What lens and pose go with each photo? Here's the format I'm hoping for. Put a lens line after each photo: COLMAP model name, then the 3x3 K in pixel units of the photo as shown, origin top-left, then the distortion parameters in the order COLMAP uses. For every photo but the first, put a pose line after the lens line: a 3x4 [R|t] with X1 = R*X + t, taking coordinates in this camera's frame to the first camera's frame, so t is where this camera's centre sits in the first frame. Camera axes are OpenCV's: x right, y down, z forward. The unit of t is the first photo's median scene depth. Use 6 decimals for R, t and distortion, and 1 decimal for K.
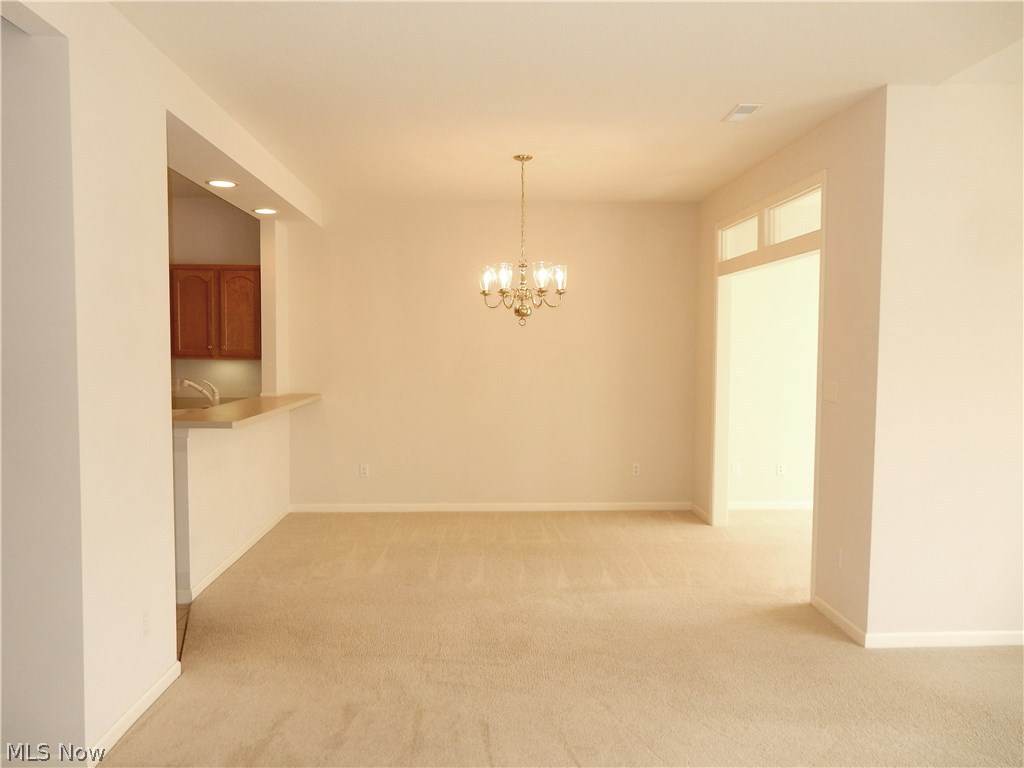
lens RADIAL K [[759.1, 0, 513.8], [0, 759.1, 385.8], [0, 0, 1]] dist [0.014877, -0.005087]
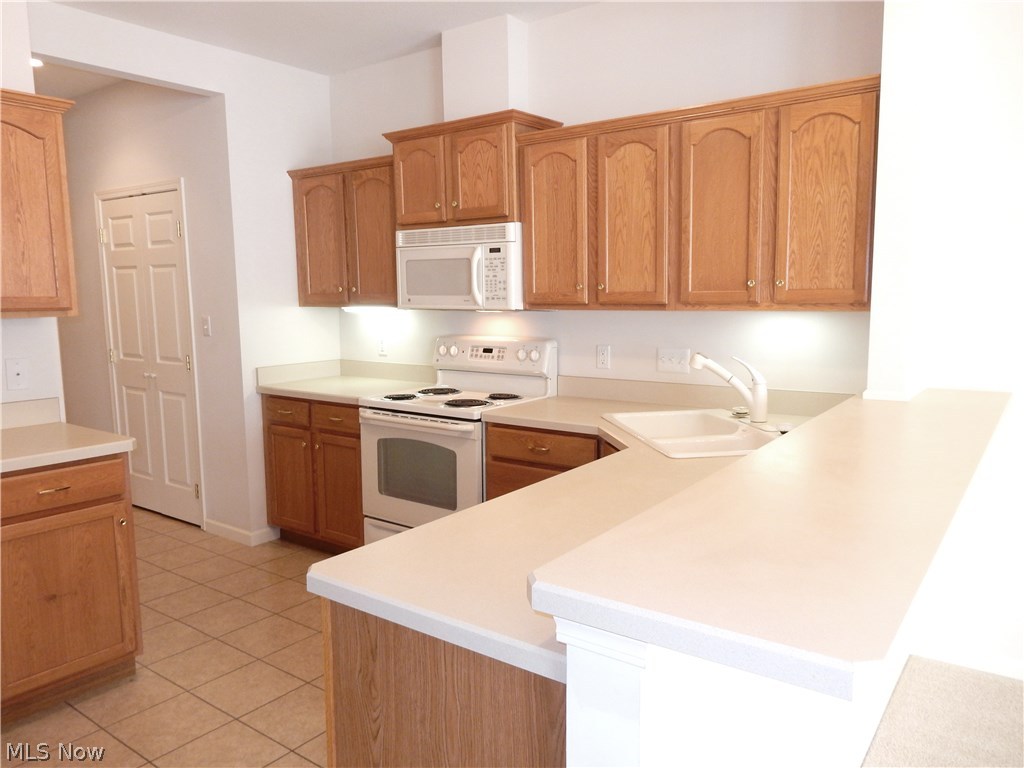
lens RADIAL K [[759.1, 0, 517.9], [0, 759.1, 379.7], [0, 0, 1]] dist [0.014877, -0.005087]
pose [[0.781376, 0.053405, -0.621771, -0.221969], [-0.014853, 0.997641, 0.067022, -0.021631], [0.623883, -0.043134, 0.780326, 0.554153]]
